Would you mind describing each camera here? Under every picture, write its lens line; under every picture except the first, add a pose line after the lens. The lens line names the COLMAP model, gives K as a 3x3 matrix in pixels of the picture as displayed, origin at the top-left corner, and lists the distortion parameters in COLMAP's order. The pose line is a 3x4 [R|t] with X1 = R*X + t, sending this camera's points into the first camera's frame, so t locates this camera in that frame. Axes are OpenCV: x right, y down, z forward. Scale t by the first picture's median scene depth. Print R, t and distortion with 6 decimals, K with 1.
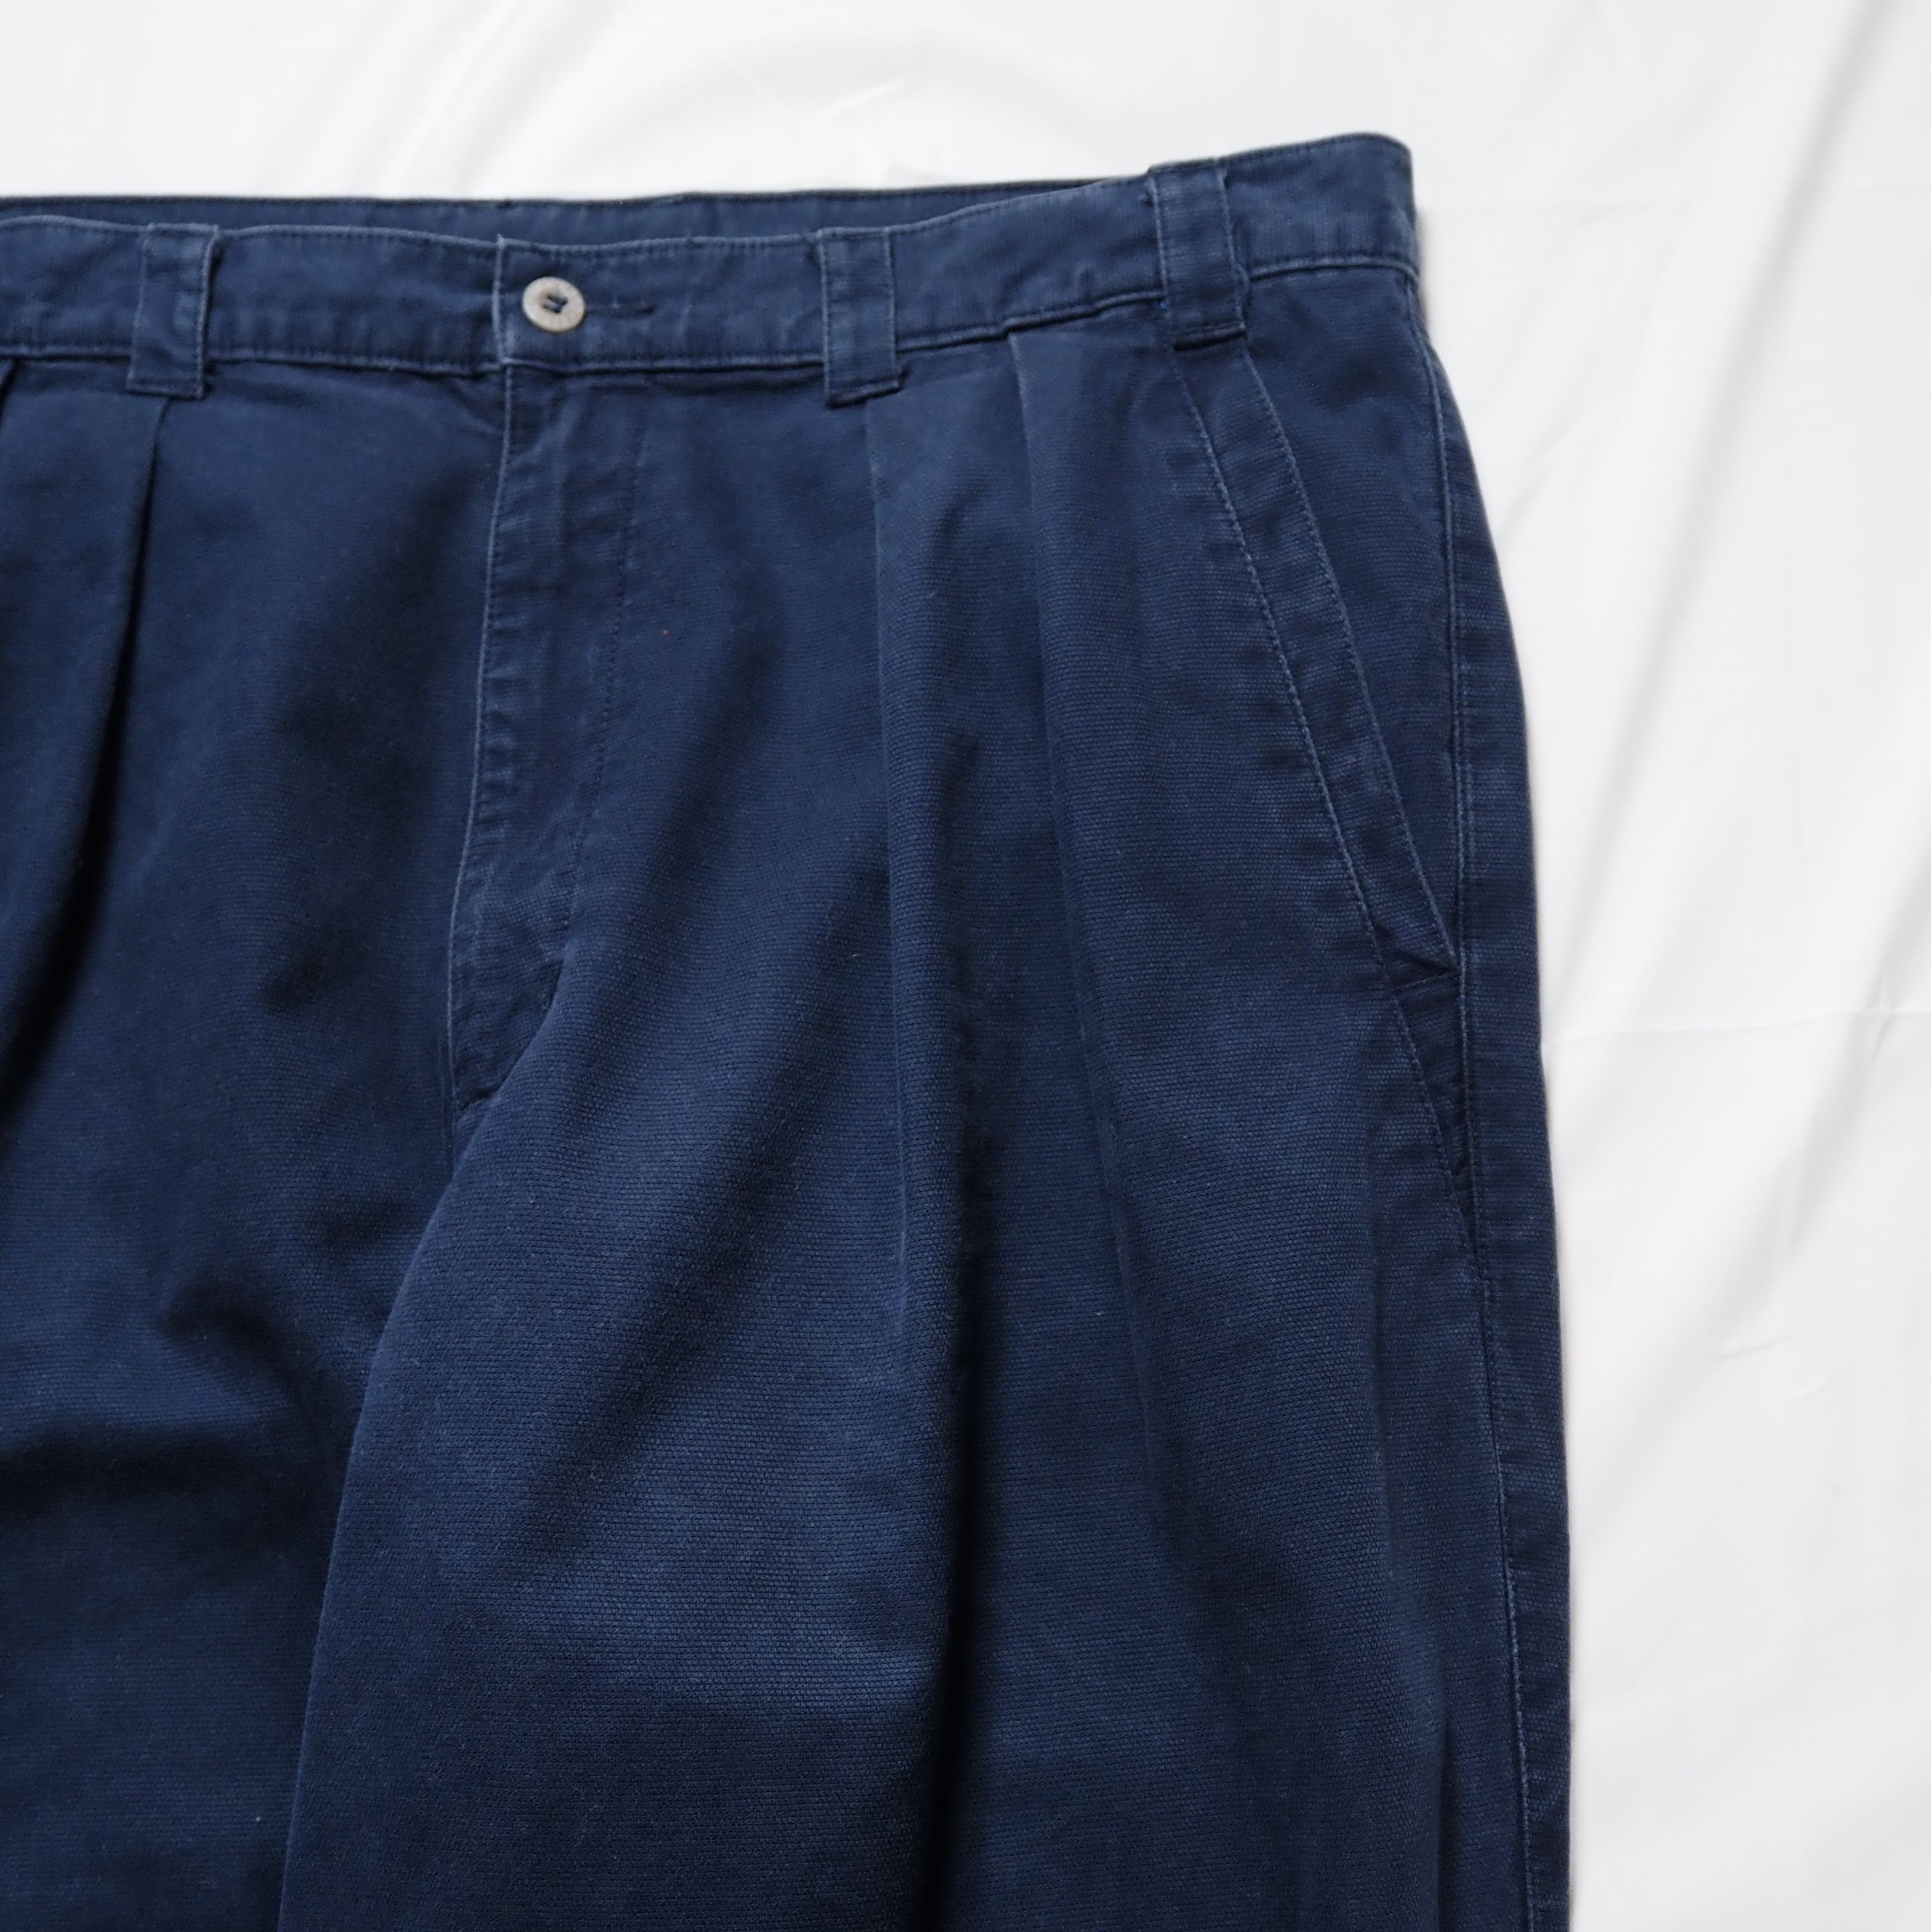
lens RADIAL K [[1747.7, 0, 975.9], [0, 1747.7, 954.6], [0, 0, 1]] dist [-0.015609, 0.006406]
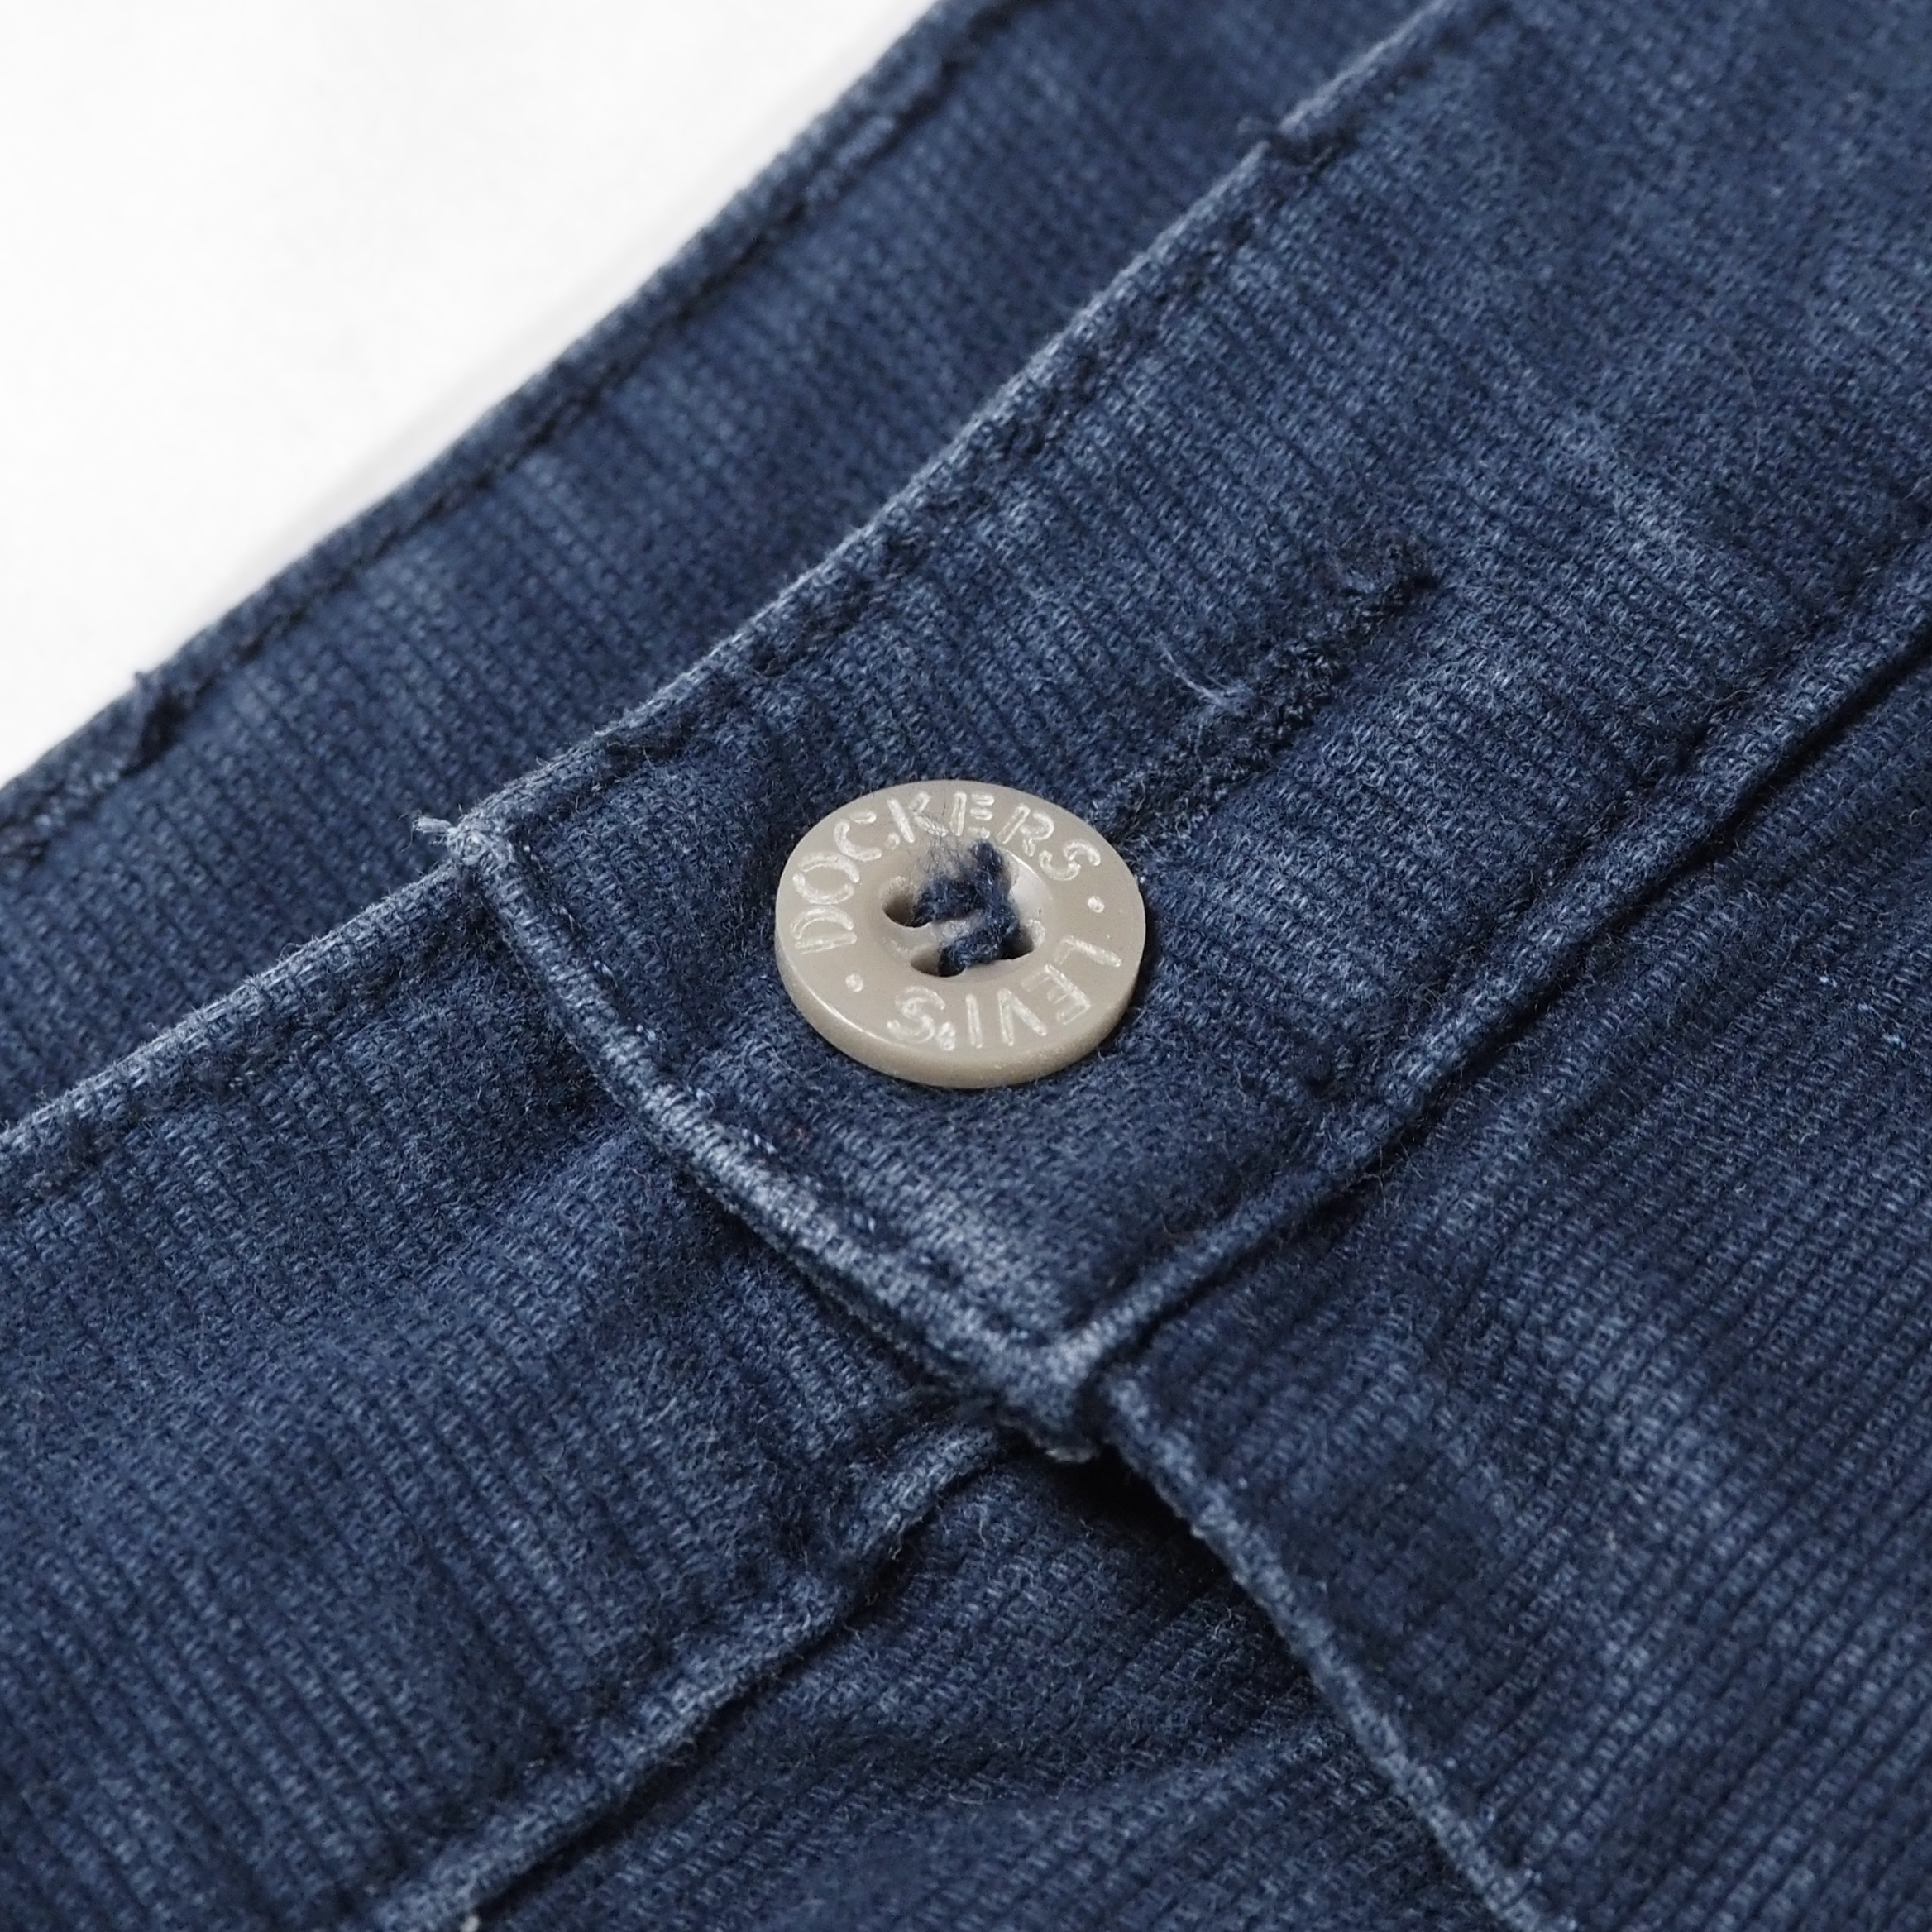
lens RADIAL K [[5019.6, 0, 970.8], [0, 5019.6, 966.2], [0, 0, 1]] dist [0.331268, 0.000000]
pose [[0.734823, -0.625140, 0.263127, -0.369641], [0.670299, 0.728585, -0.140935, -0.308813], [-0.103606, 0.279936, 0.954412, 0.569307]]
